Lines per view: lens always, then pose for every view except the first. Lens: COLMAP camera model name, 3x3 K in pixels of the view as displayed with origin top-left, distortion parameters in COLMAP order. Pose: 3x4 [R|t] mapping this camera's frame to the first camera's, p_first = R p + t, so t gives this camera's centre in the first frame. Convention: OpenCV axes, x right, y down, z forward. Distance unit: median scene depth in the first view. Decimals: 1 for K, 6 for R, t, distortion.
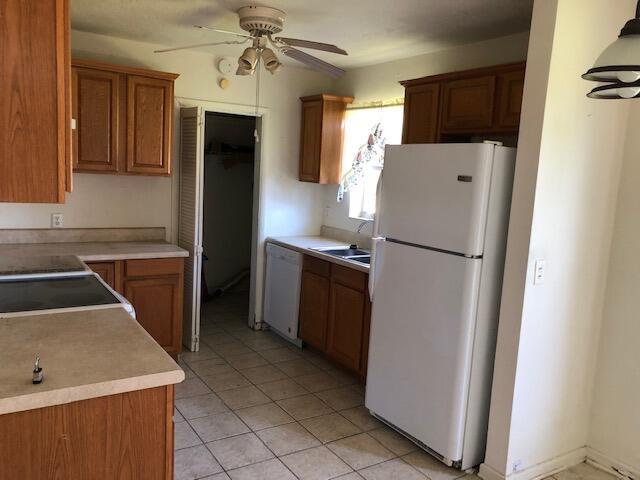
lens RADIAL K [[522.9, 0, 320.3], [0, 522.9, 237.4], [0, 0, 1]] dist [-0.008966, -0.019512]
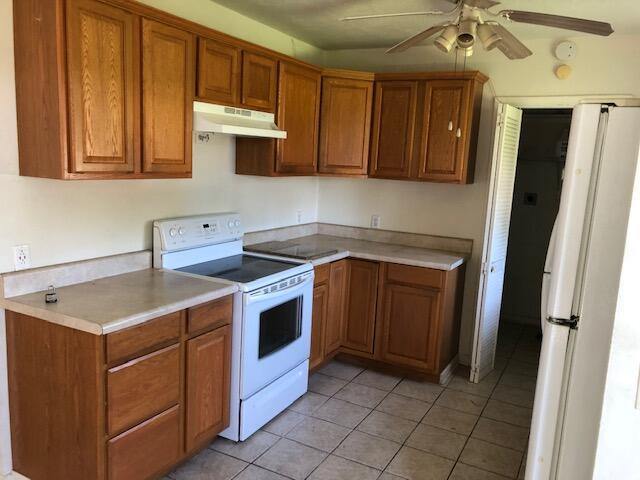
lens RADIAL K [[522.9, 0, 321.0], [0, 522.9, 246.1], [0, 0, 1]] dist [-0.008966, -0.019512]
pose [[0.490171, 0.109852, -0.864676, 0.438266], [-0.136331, 0.989479, 0.048423, -0.020435], [0.860898, 0.094147, 0.499990, 0.369934]]
